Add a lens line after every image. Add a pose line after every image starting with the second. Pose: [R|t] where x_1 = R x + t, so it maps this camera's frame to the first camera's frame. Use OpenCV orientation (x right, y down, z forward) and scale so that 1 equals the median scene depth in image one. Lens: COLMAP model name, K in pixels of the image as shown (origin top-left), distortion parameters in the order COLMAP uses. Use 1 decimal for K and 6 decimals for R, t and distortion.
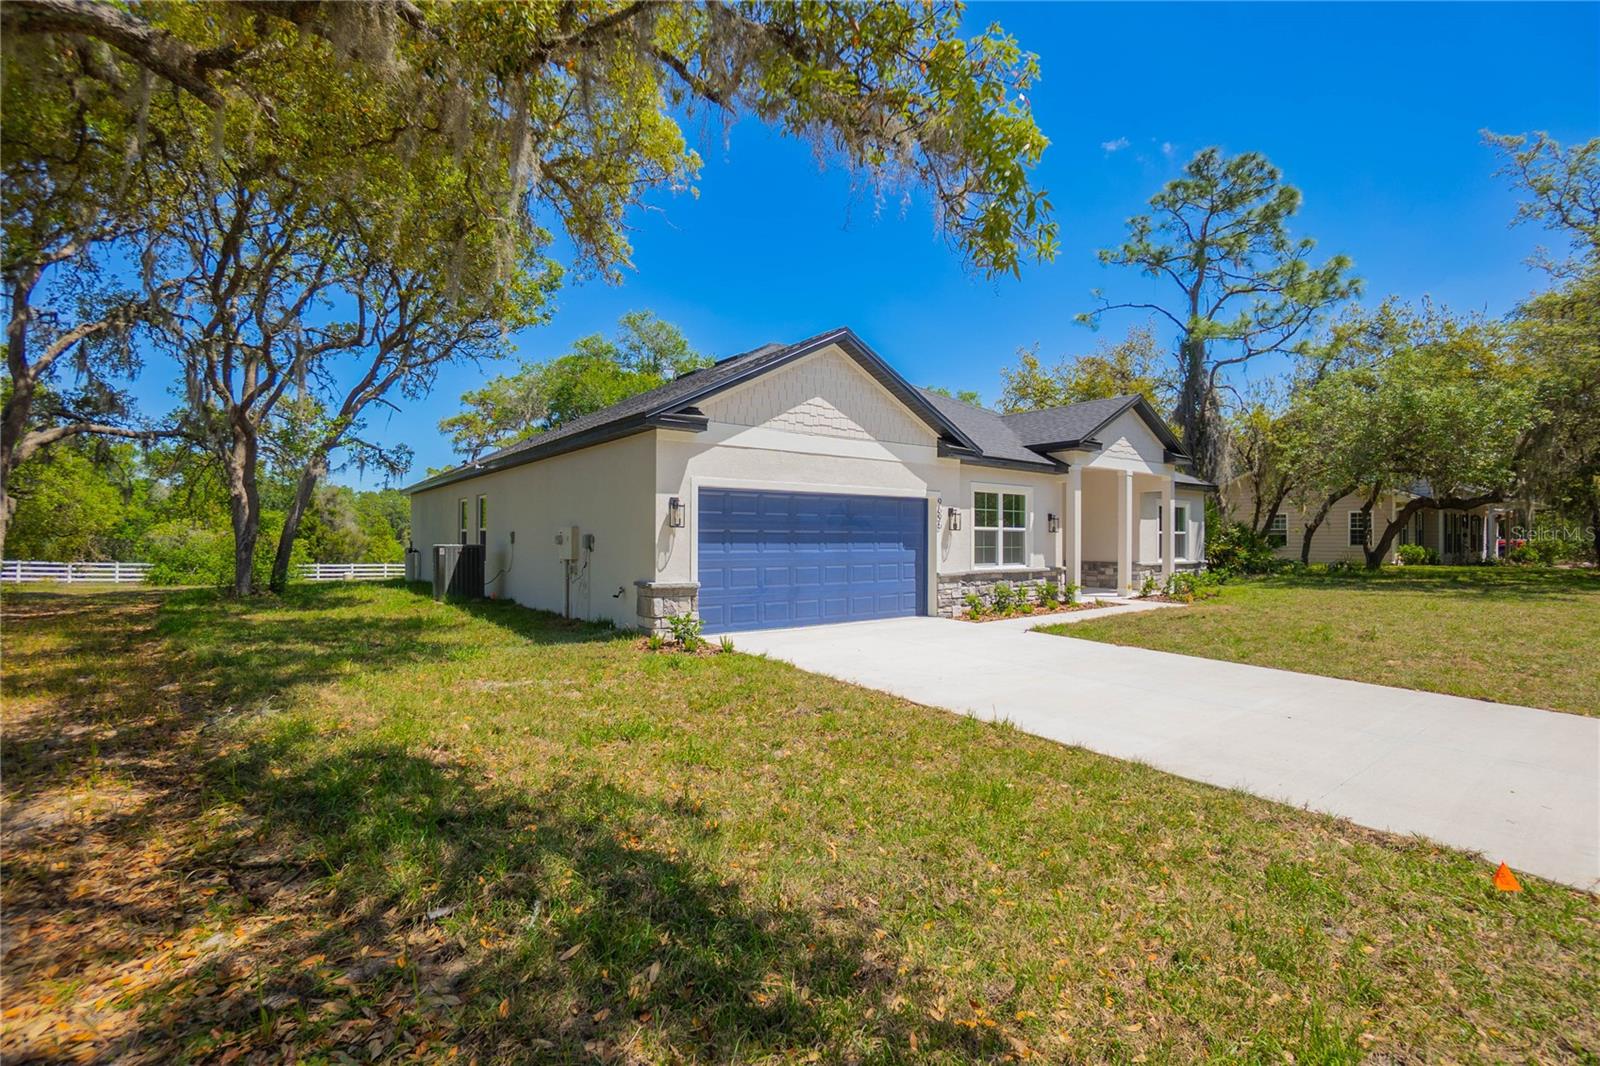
lens RADIAL K [[703.7, 0, 810.0], [0, 703.7, 552.0], [0, 0, 1]] dist [-0.024072, -0.000061]
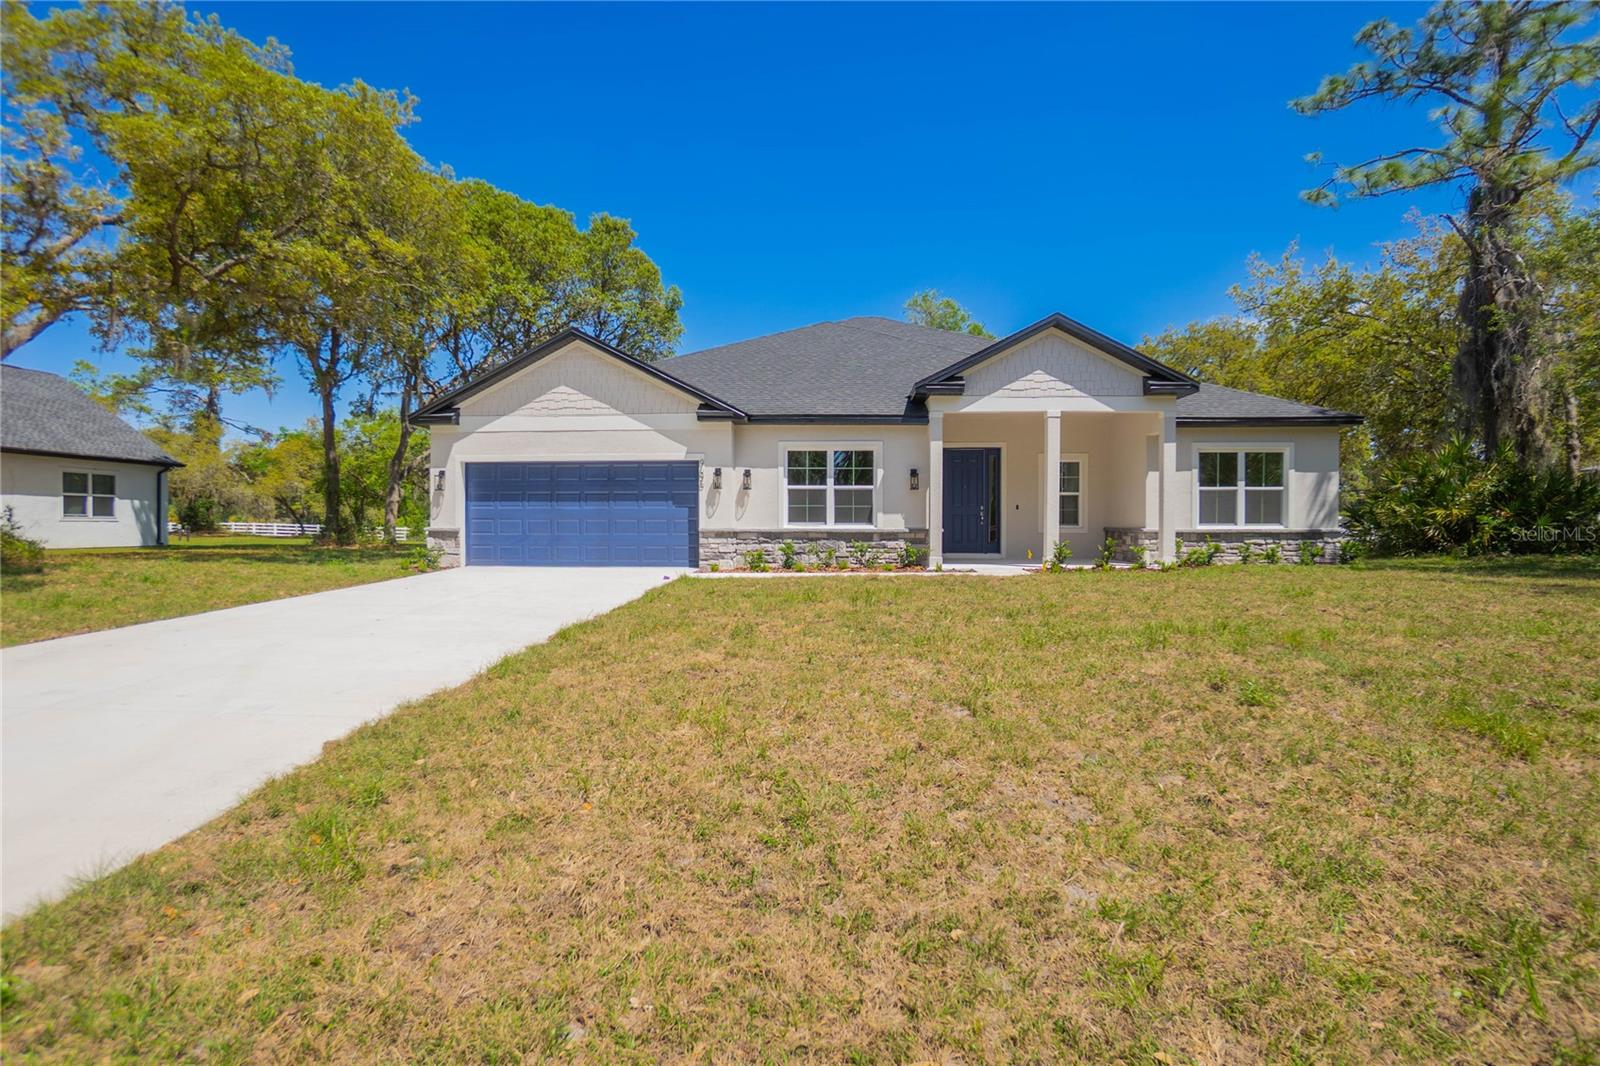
lens RADIAL K [[703.7, 0, 806.8], [0, 703.7, 523.4], [0, 0, 1]] dist [-0.024072, -0.000061]
pose [[0.770763, 0.010724, -0.637032, 0.865792], [-0.009877, 0.999939, 0.004882, 0.012909], [0.637046, 0.002529, 0.770822, 0.227534]]
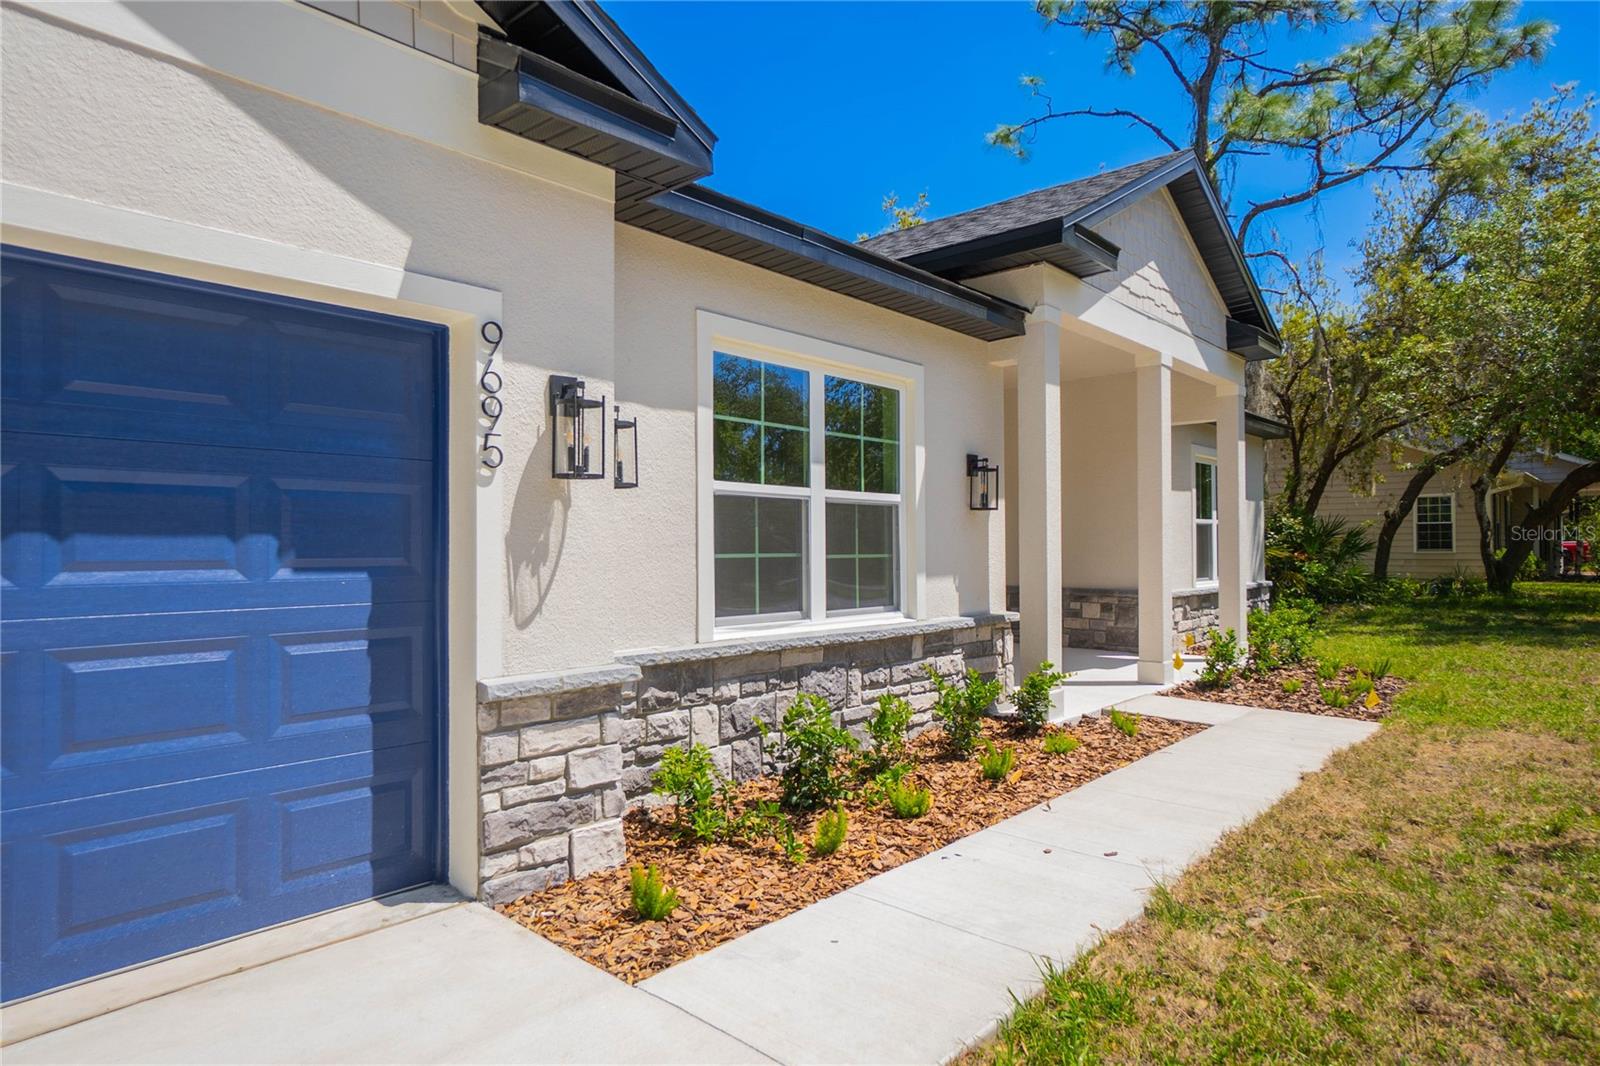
lens RADIAL K [[940.5, 0, 799.0], [0, 940.5, 532.9], [0, 0, 1]] dist [-0.000341, 0.000157]
pose [[0.983665, 0.001472, 0.180004, 0.192688], [0.003971, 0.999546, -0.029877, -0.004799], [-0.179966, 0.030104, 0.983212, 0.614265]]
